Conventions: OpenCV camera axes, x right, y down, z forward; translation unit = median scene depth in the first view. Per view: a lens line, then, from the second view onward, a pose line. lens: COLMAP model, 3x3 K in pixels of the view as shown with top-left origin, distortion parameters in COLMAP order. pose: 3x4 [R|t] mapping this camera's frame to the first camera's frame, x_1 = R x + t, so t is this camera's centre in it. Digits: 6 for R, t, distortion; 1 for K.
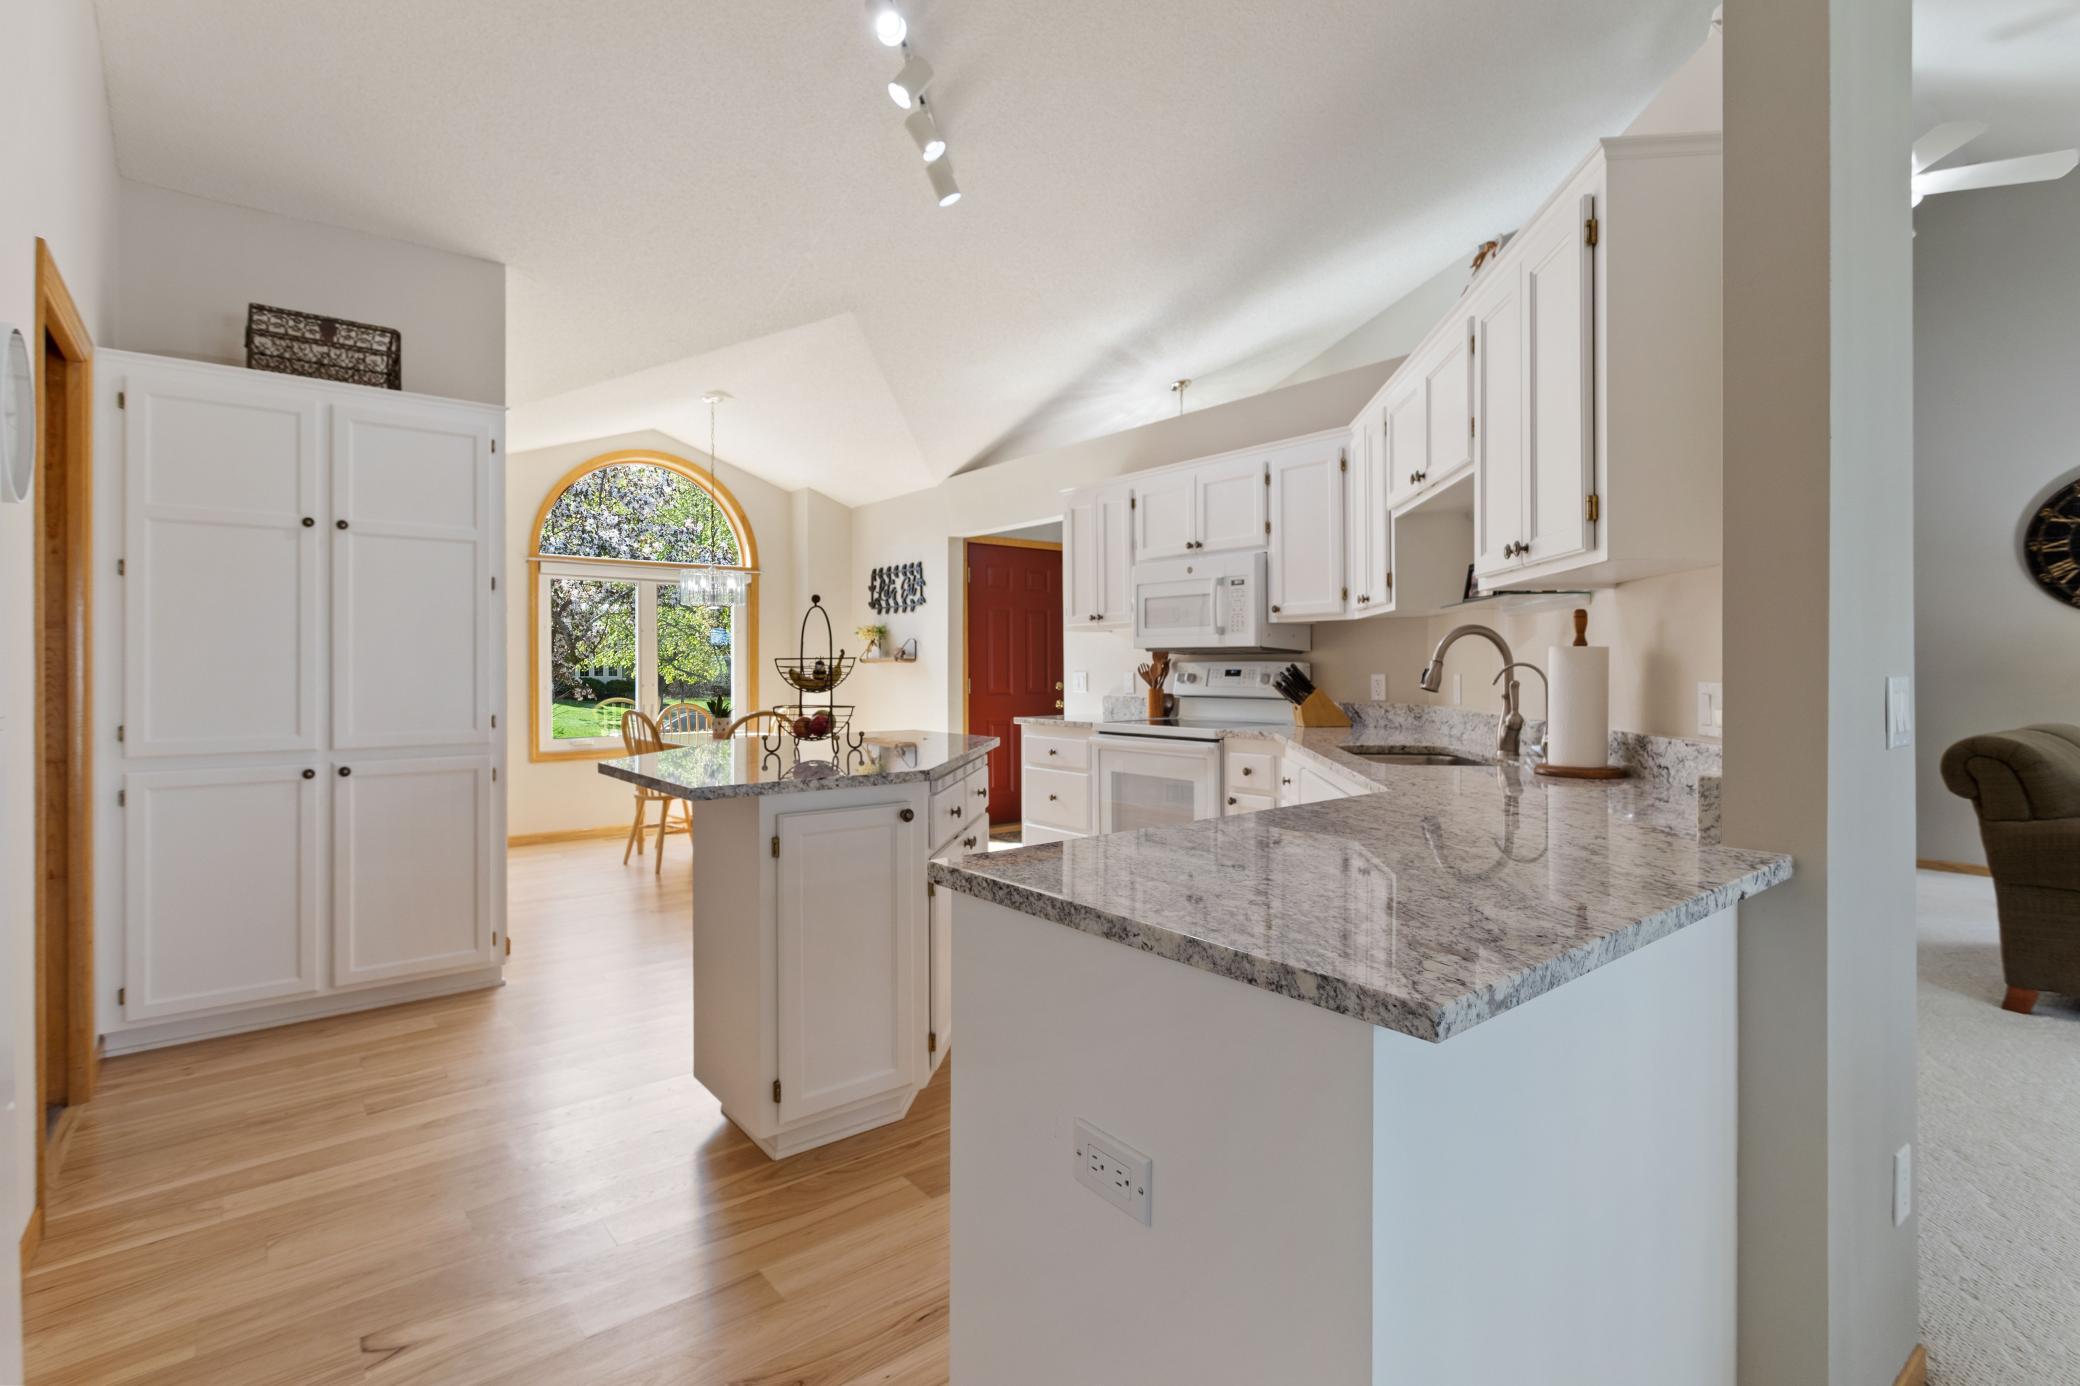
lens RADIAL K [[998.5, 0, 1036.3], [0, 998.5, 670.8], [0, 0, 1]] dist [-0.006445, -0.001064]
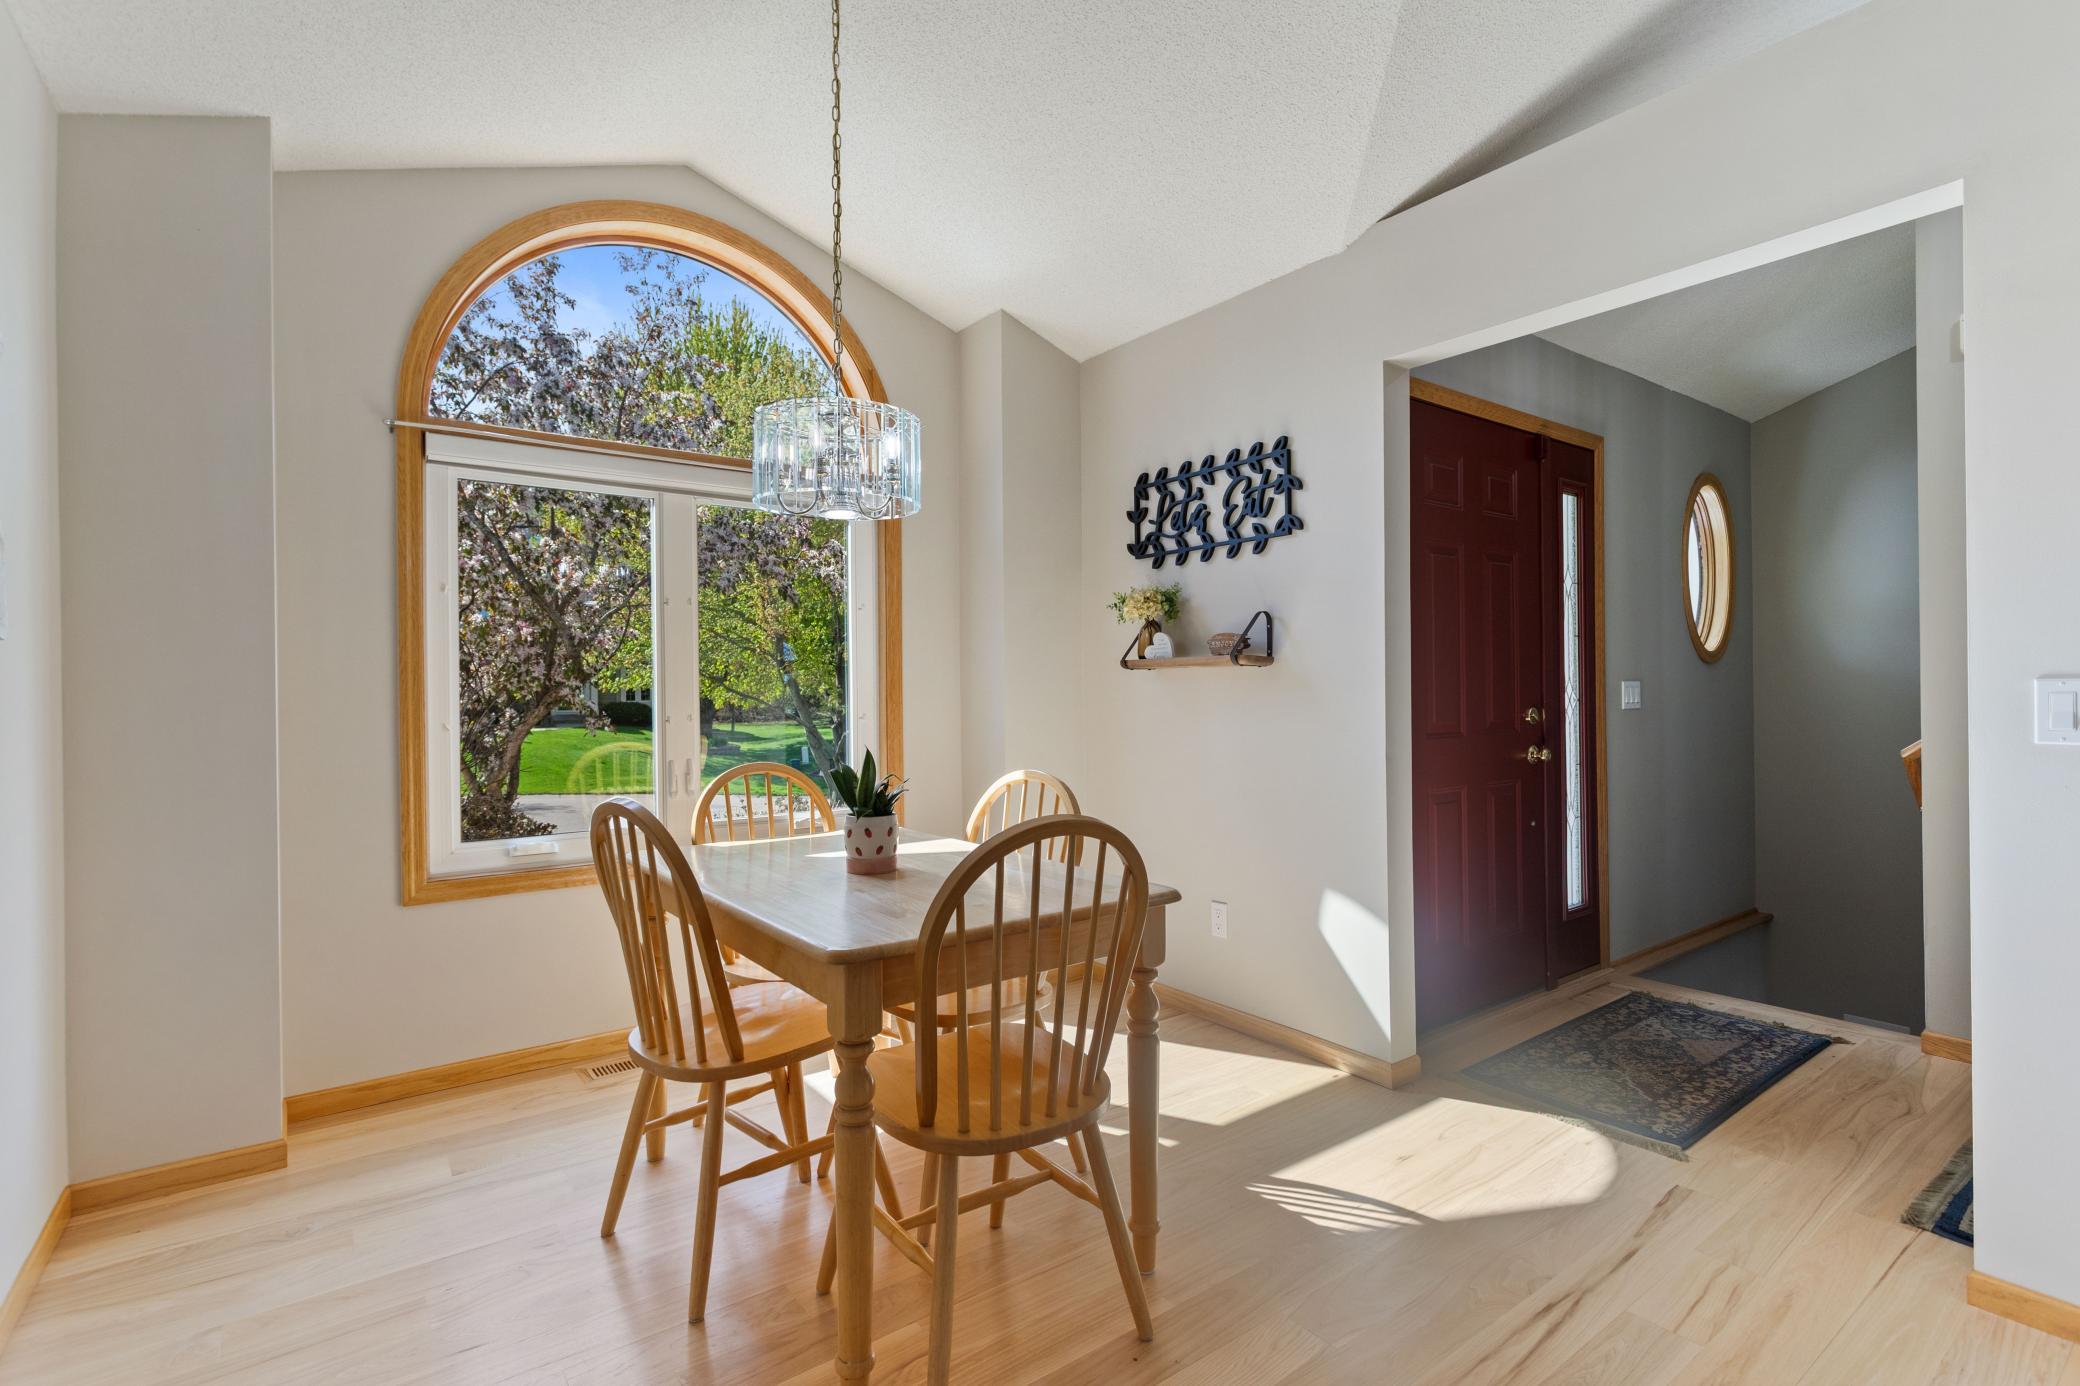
lens RADIAL K [[998.5, 0, 1048.8], [0, 998.5, 695.2], [0, 0, 1]] dist [-0.006445, -0.001064]
pose [[0.999481, -0.005455, -0.031752, -0.199370], [0.005544, 0.999981, 0.002701, 0.003052], [0.031736, -0.002875, 0.999492, 0.533957]]
